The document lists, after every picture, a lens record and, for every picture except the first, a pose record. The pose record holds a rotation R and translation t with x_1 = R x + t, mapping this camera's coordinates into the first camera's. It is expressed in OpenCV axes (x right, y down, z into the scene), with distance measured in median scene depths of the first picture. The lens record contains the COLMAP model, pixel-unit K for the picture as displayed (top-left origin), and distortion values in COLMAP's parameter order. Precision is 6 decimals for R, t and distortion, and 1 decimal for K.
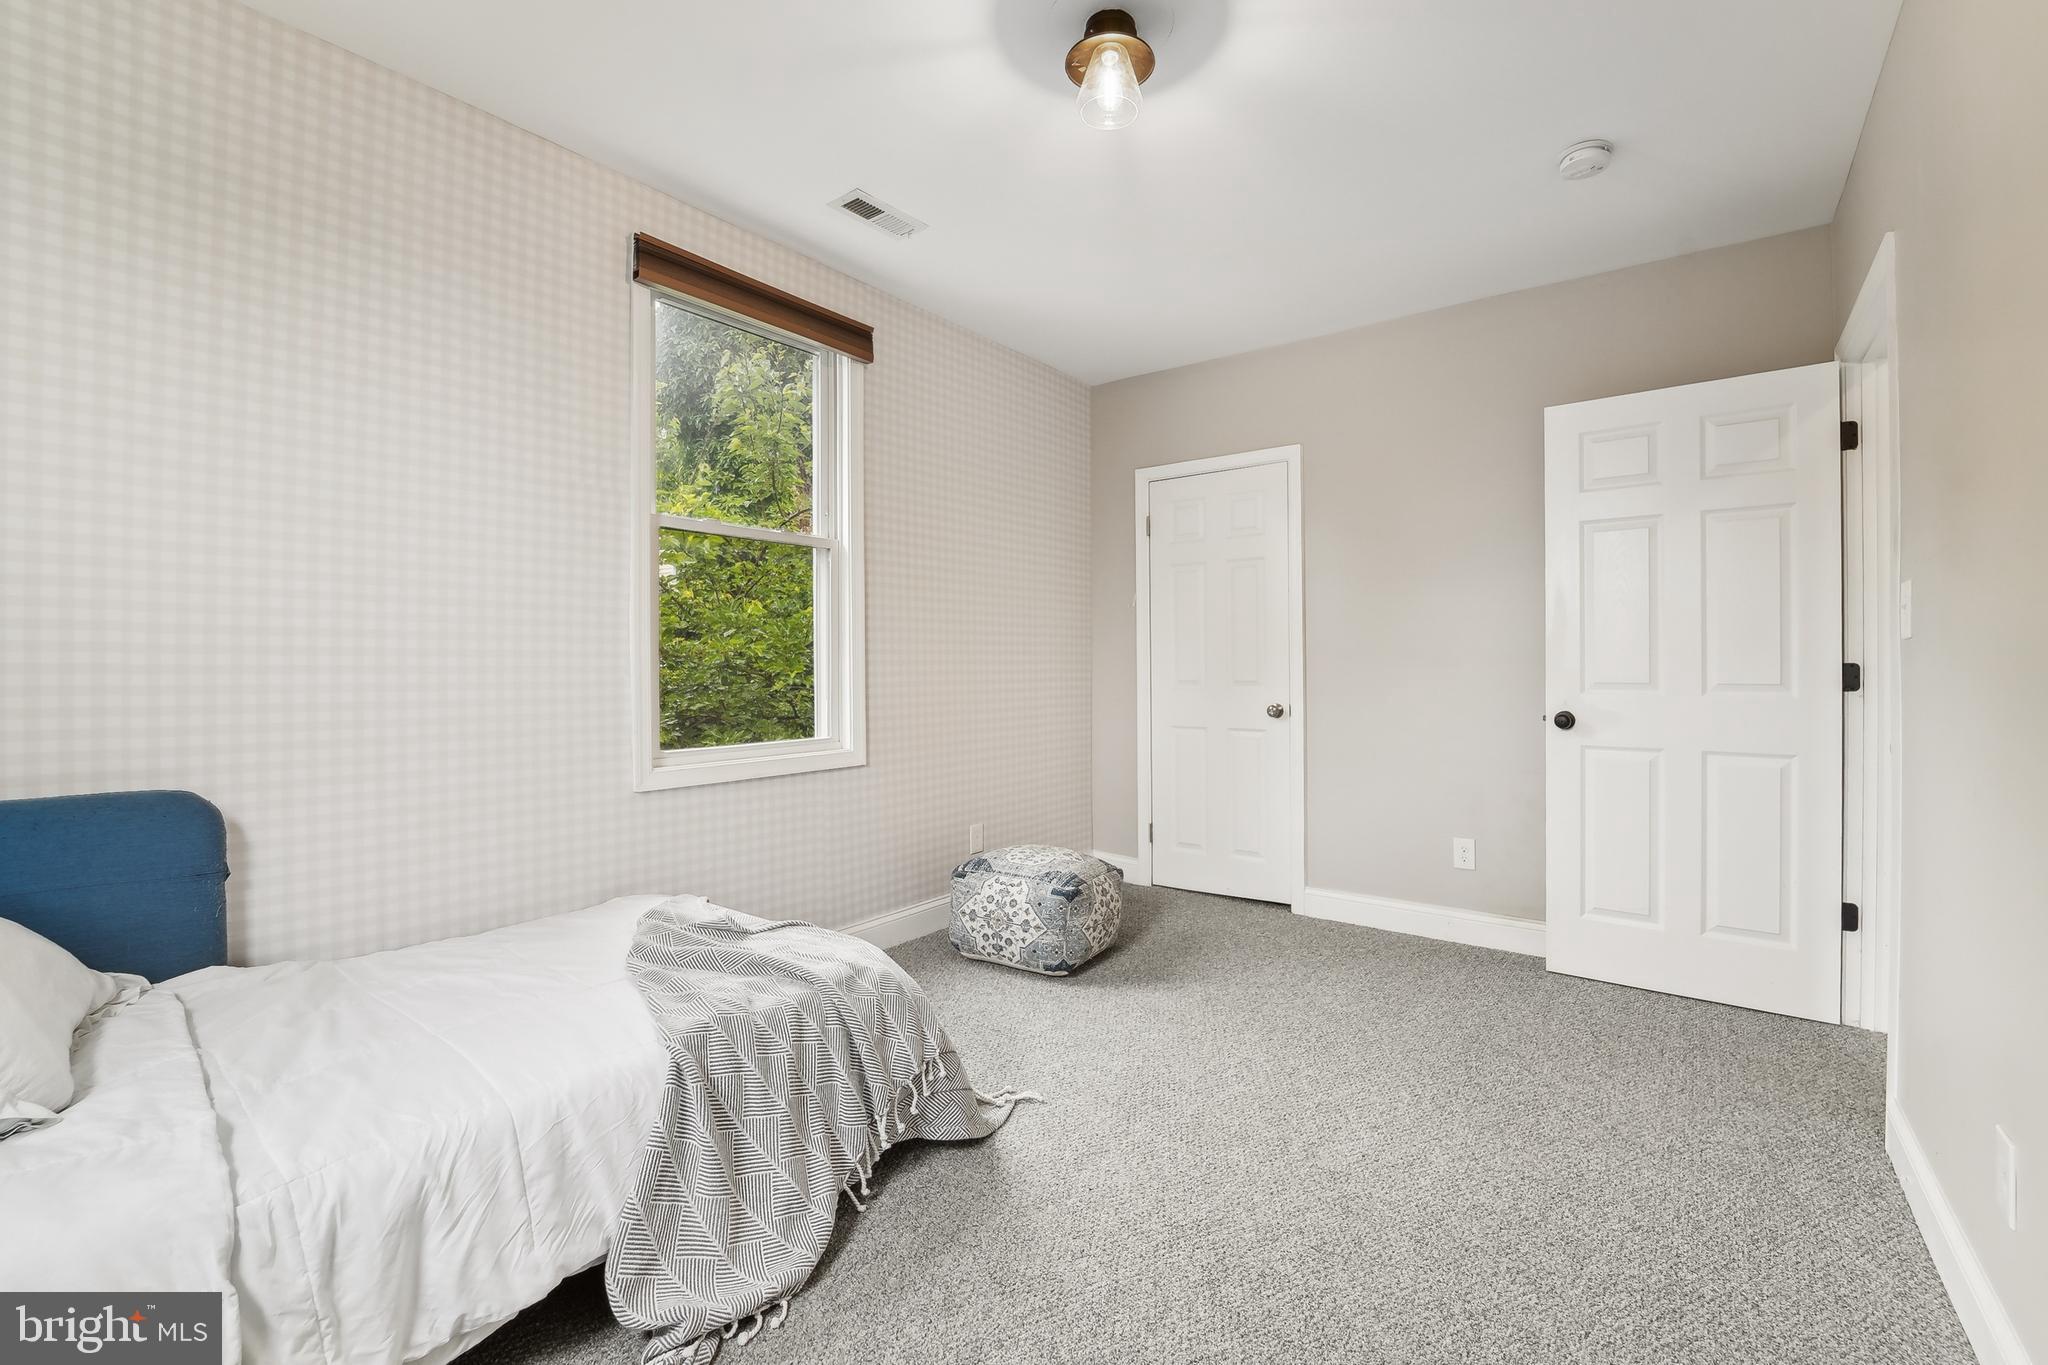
lens RADIAL K [[872.8, 0, 1026.3], [0, 872.8, 672.5], [0, 0, 1]] dist [-0.027890, -0.000079]
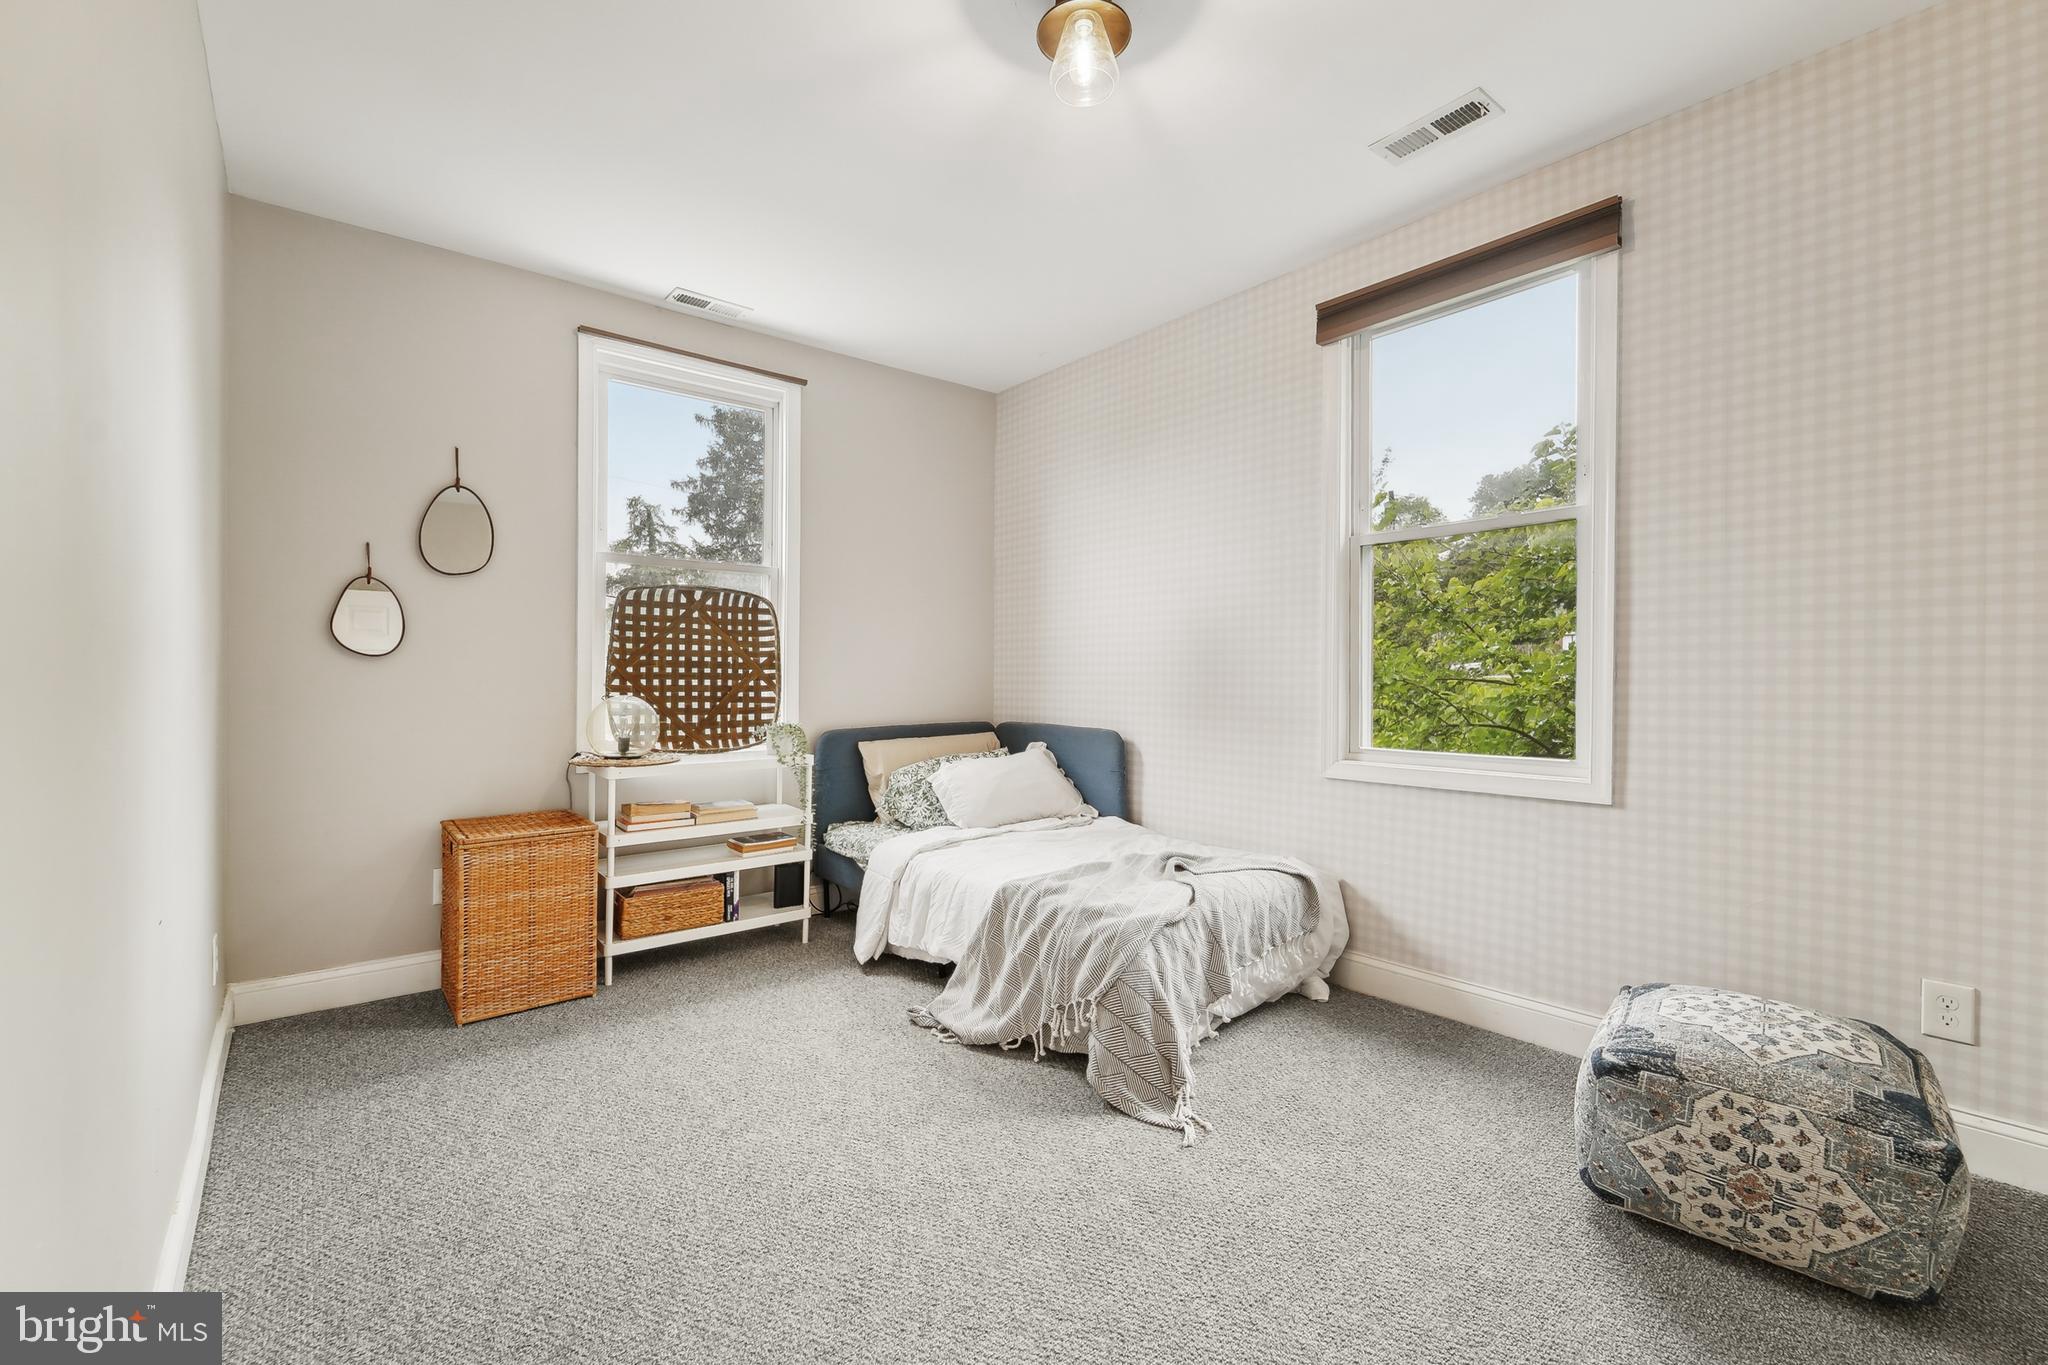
lens RADIAL K [[866.9, 0, 1050.9], [0, 866.9, 677.4], [0, 0, 1]] dist [-0.001659, -0.000439]
pose [[-0.201599, 0.006268, -0.979448, 0.687784], [-0.003090, 0.999970, 0.007035, -0.004687], [0.979463, 0.004445, -0.201574, 0.764299]]
